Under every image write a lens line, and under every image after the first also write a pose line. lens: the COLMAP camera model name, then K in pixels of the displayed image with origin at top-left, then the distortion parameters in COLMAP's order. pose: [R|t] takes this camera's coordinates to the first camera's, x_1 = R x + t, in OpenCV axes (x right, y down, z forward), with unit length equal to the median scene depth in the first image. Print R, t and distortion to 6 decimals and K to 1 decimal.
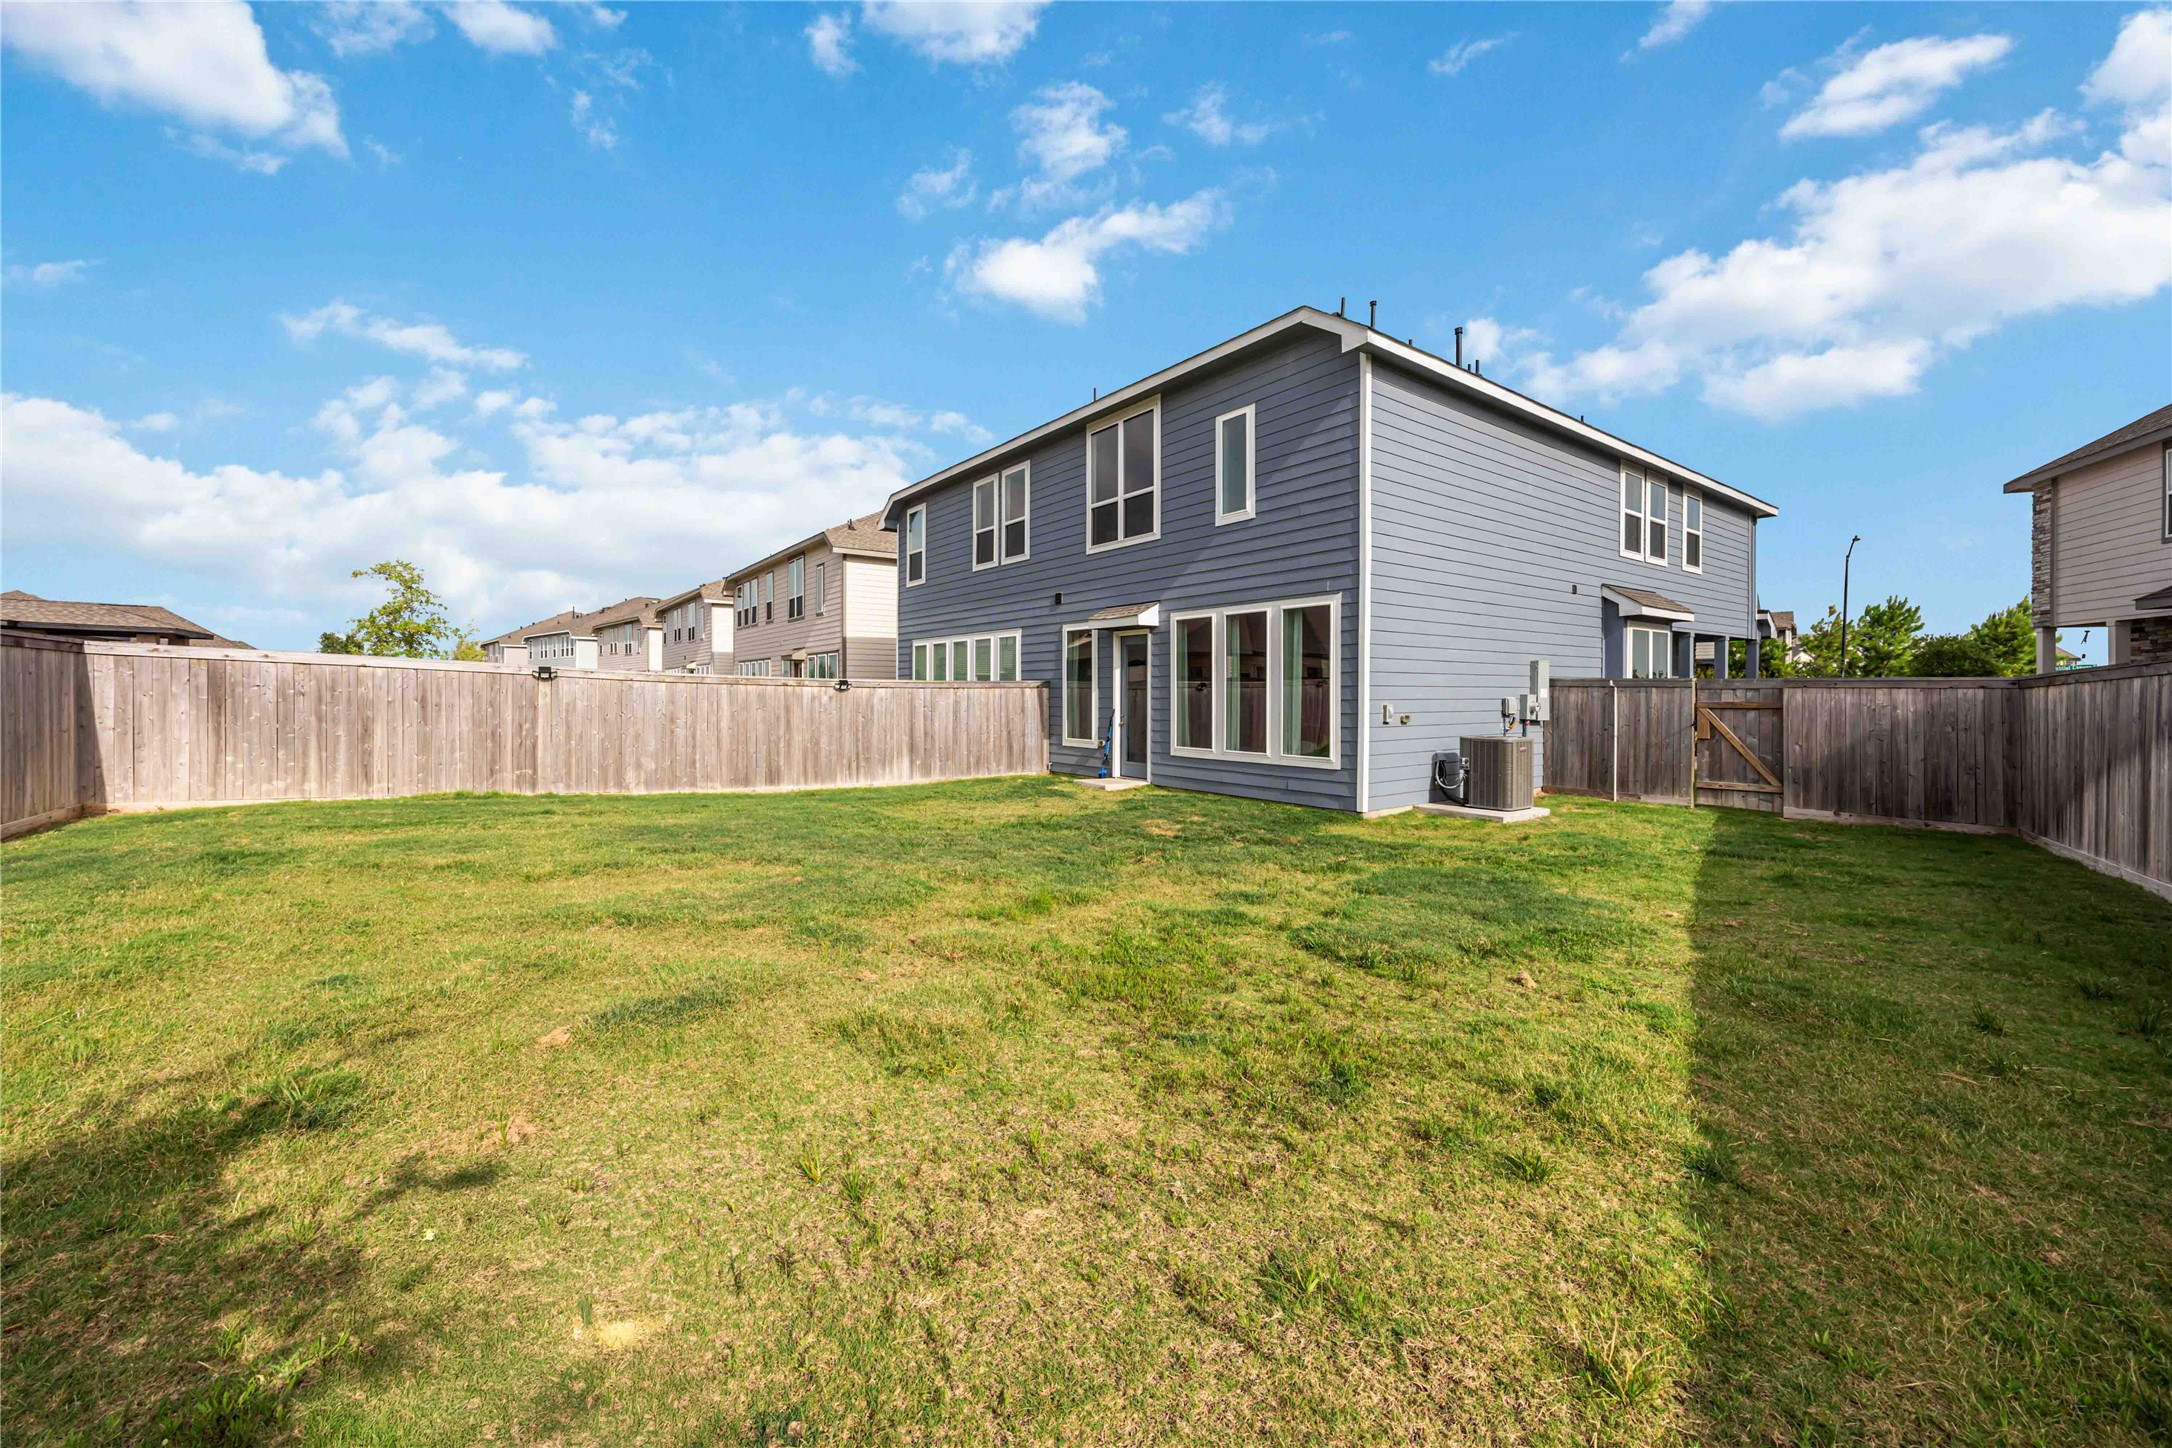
lens RADIAL K [[843.9, 0, 1087.1], [0, 843.9, 709.1], [0, 0, 1]] dist [-0.000158, 0.000008]
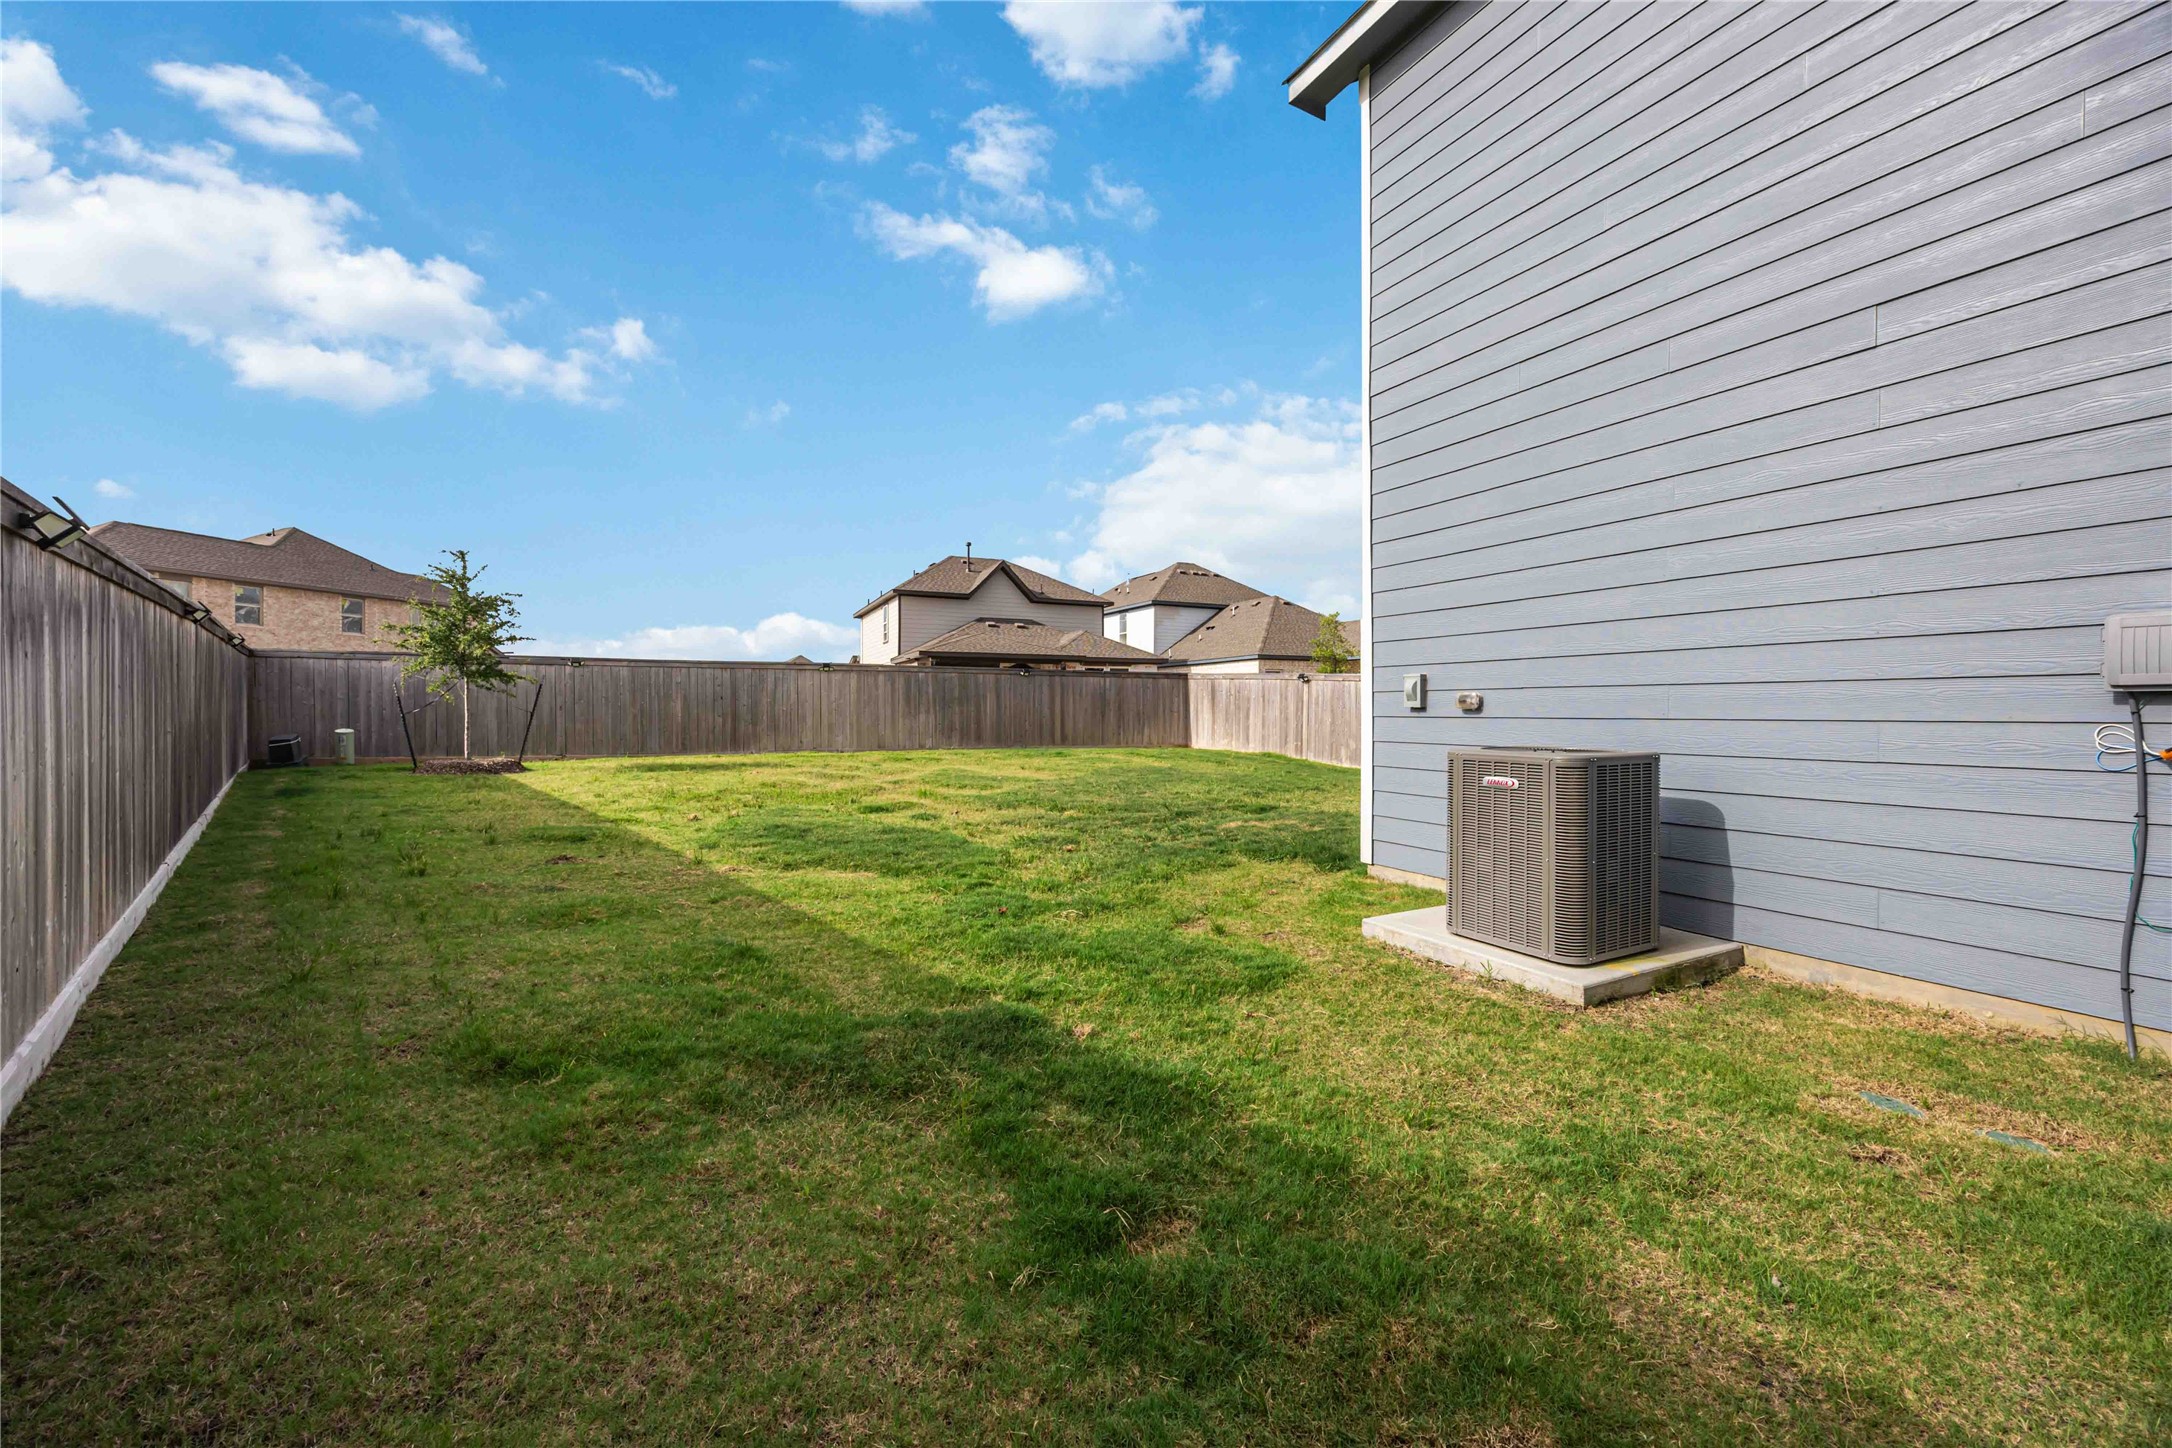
lens RADIAL K [[843.9, 0, 1087.1], [0, 843.9, 709.1], [0, 0, 1]] dist [-0.000158, 0.000008]
pose [[-0.160904, -0.002189, -0.986968, 1.350980], [-0.017730, 0.999843, 0.000673, 0.028139], [0.986811, 0.017608, -0.160917, 1.326939]]
